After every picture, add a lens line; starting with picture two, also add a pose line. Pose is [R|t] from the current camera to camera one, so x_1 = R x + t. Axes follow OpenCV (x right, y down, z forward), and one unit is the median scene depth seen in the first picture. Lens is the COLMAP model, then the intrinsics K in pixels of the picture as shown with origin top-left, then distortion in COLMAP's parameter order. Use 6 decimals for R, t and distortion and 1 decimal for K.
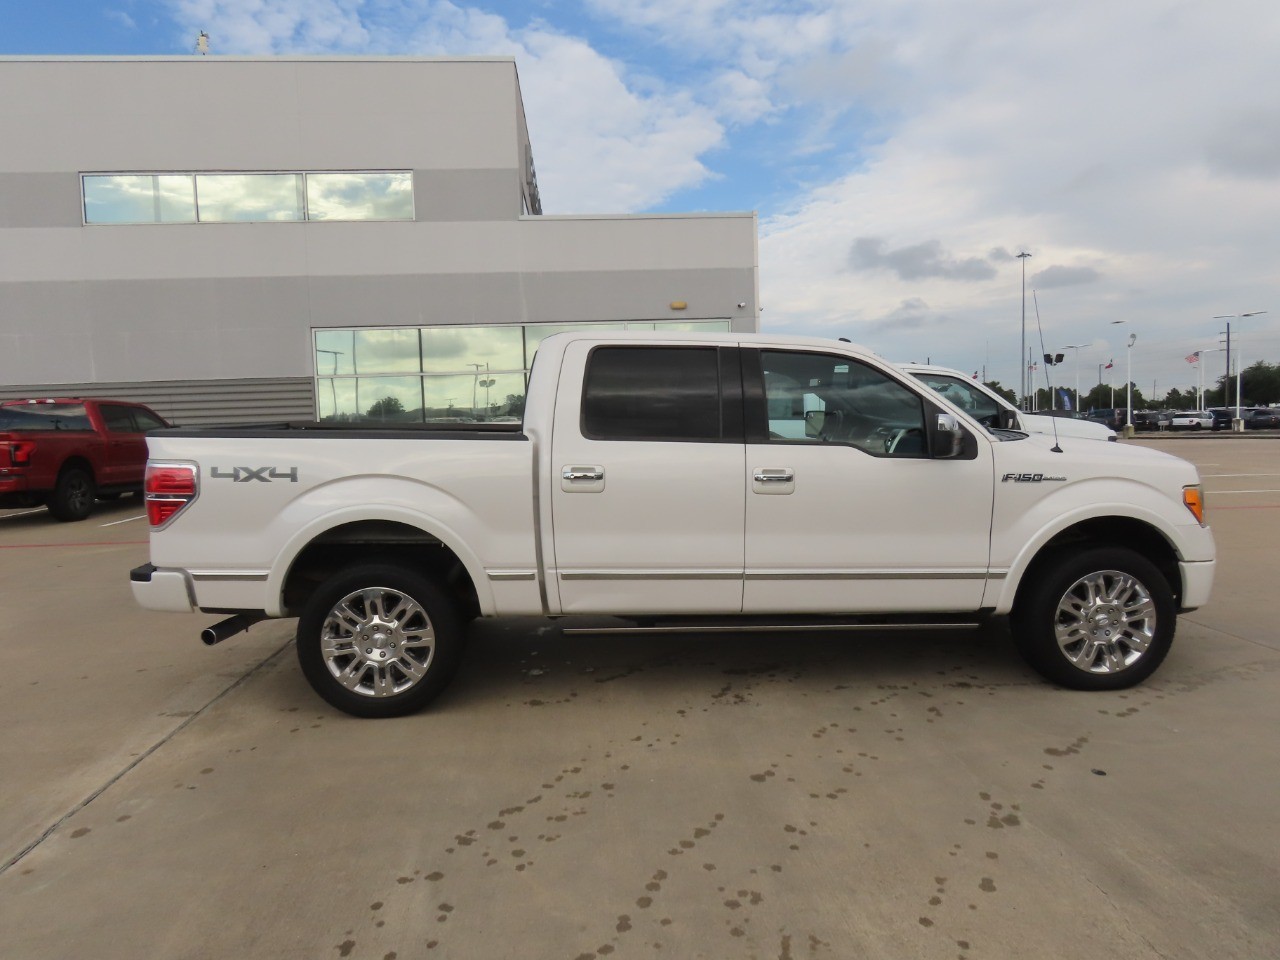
lens RADIAL K [[816.7, 0, 642.5], [0, 816.7, 478.8], [0, 0, 1]] dist [-0.006211, 0.002213]
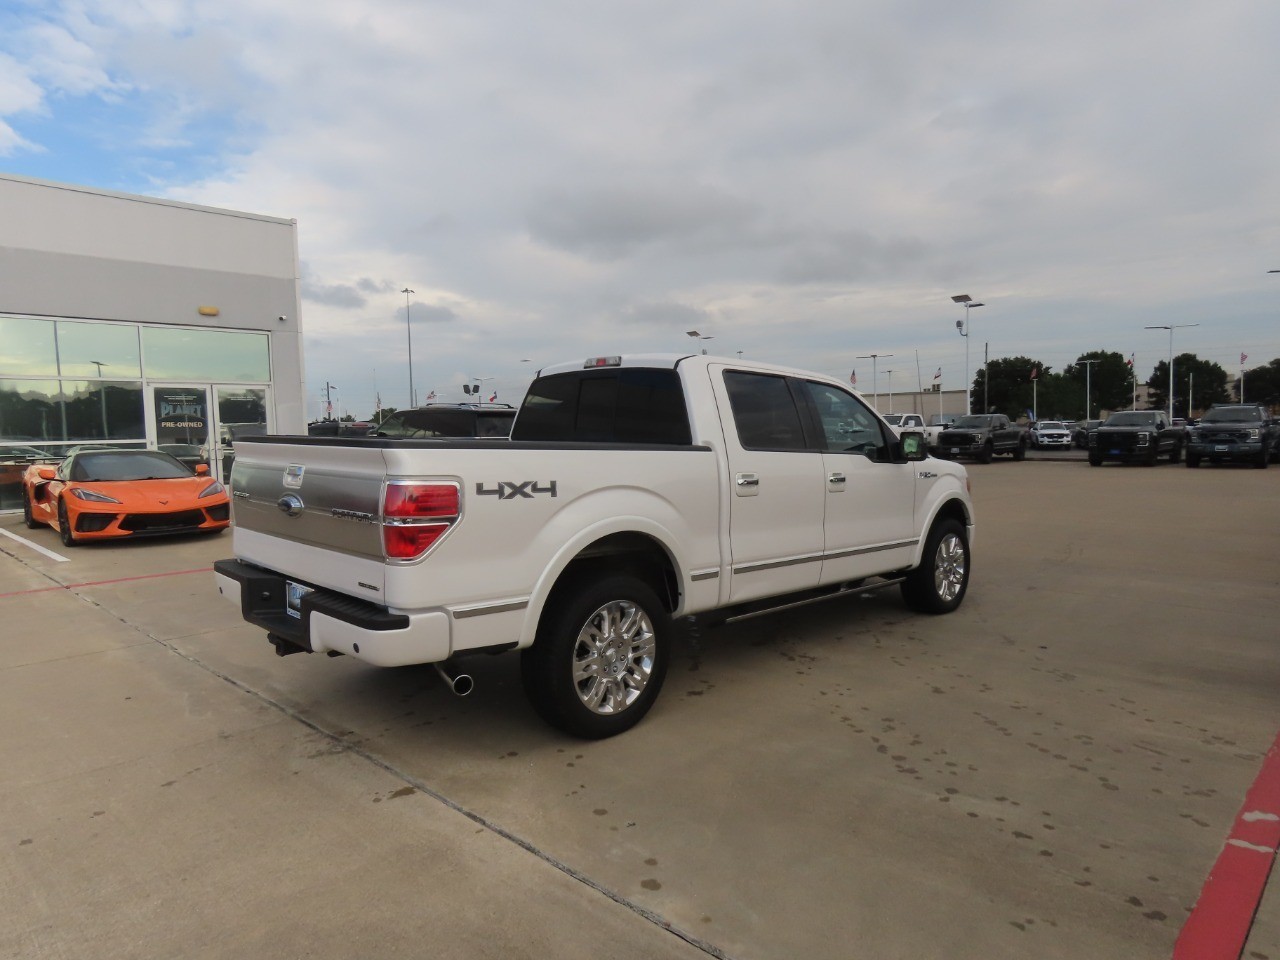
lens RADIAL K [[816.7, 0, 642.5], [0, 816.7, 478.8], [0, 0, 1]] dist [-0.006211, 0.002213]
pose [[0.747077, -0.026501, 0.664209, -0.947669], [0.046844, 0.998820, -0.012836, 0.000335], [-0.663085, 0.040704, 0.747437, 0.235509]]
